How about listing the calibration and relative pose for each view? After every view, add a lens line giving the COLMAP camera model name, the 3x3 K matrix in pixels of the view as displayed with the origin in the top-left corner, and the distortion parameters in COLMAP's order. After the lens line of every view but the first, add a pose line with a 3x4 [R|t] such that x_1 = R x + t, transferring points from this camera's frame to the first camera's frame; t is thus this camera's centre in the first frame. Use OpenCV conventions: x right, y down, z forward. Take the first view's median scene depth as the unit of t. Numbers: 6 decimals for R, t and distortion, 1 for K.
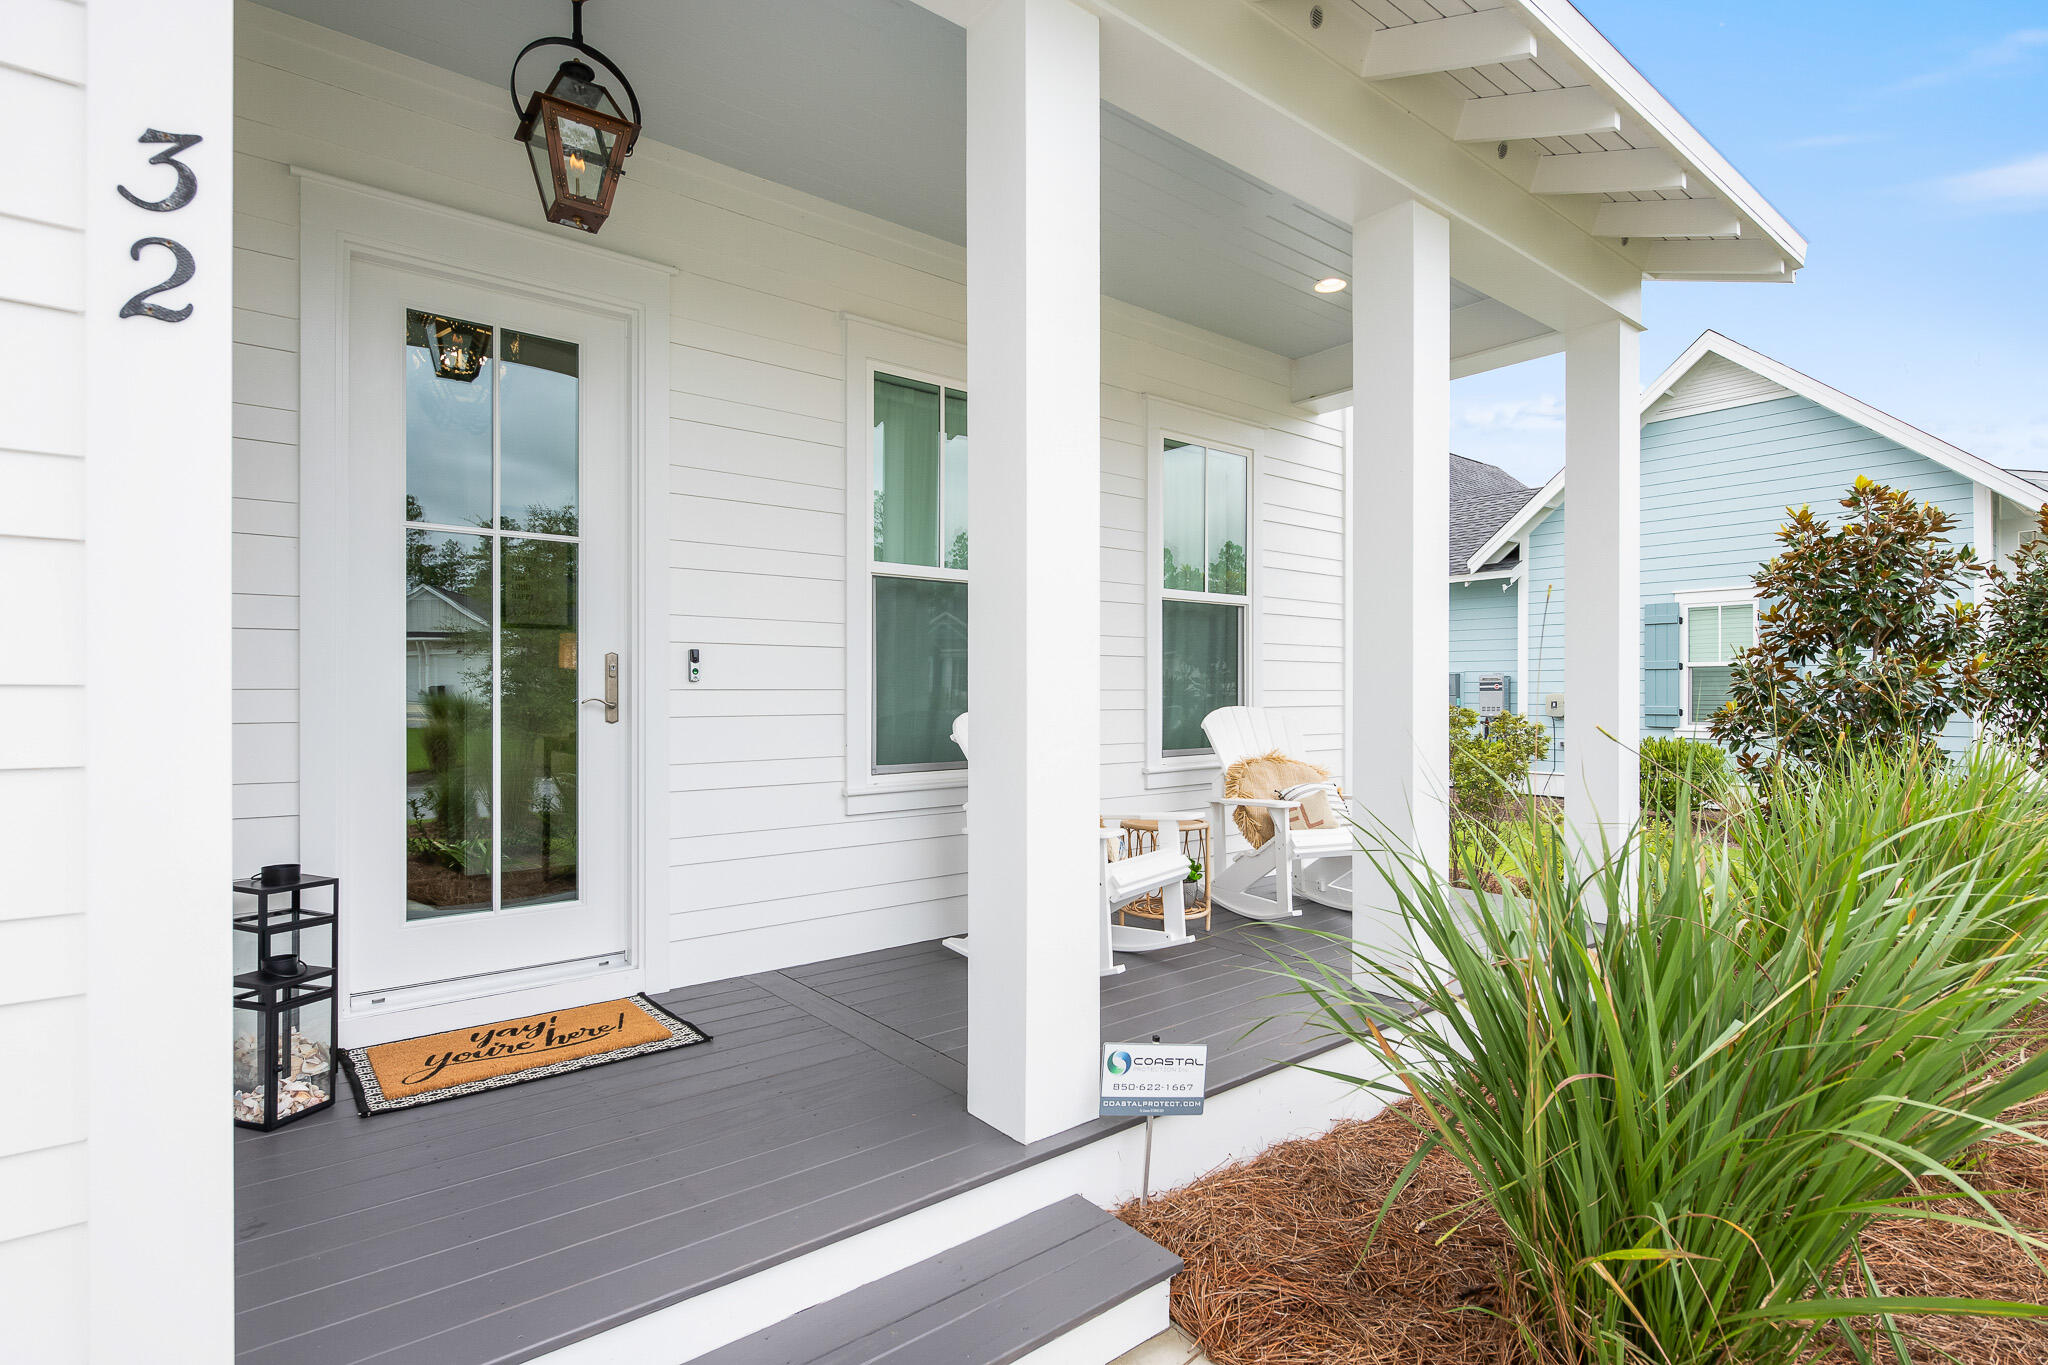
lens RADIAL K [[1001.5, 0, 1024.0], [0, 1001.5, 682.5], [0, 0, 1]] dist [-0.000437, -0.000551]
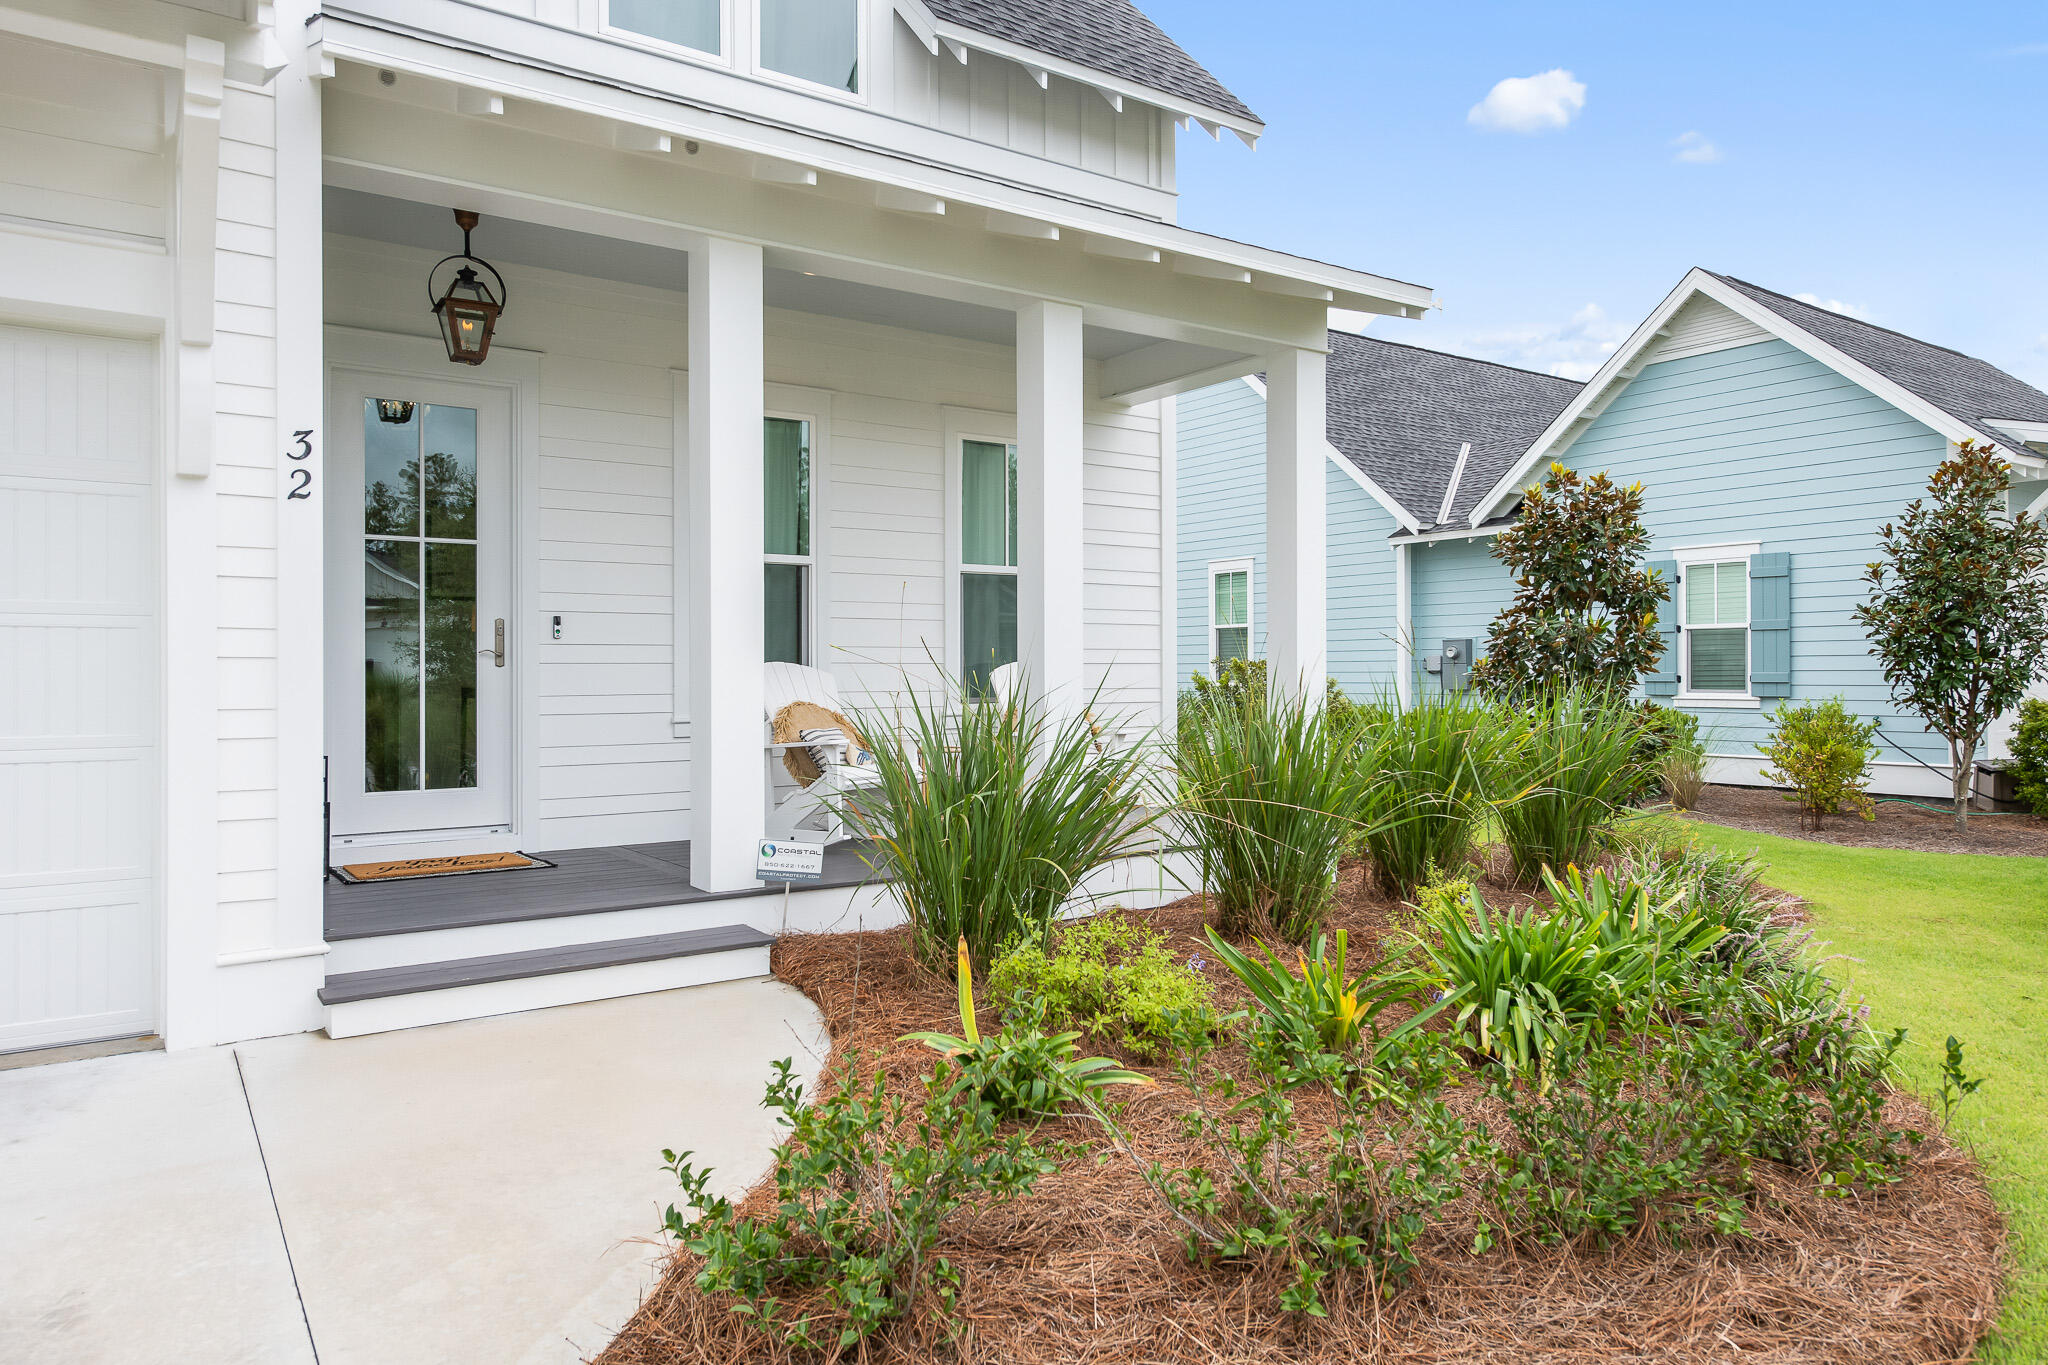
lens RADIAL K [[1304.9, 0, 1034.1], [0, 1304.9, 647.2], [0, 0, 1]] dist [0.002796, 0.000123]
pose [[0.998601, -0.005372, -0.052613, 0.462829], [0.004877, 0.999943, -0.009518, 0.033443], [0.052661, 0.009249, 0.998570, -0.852138]]
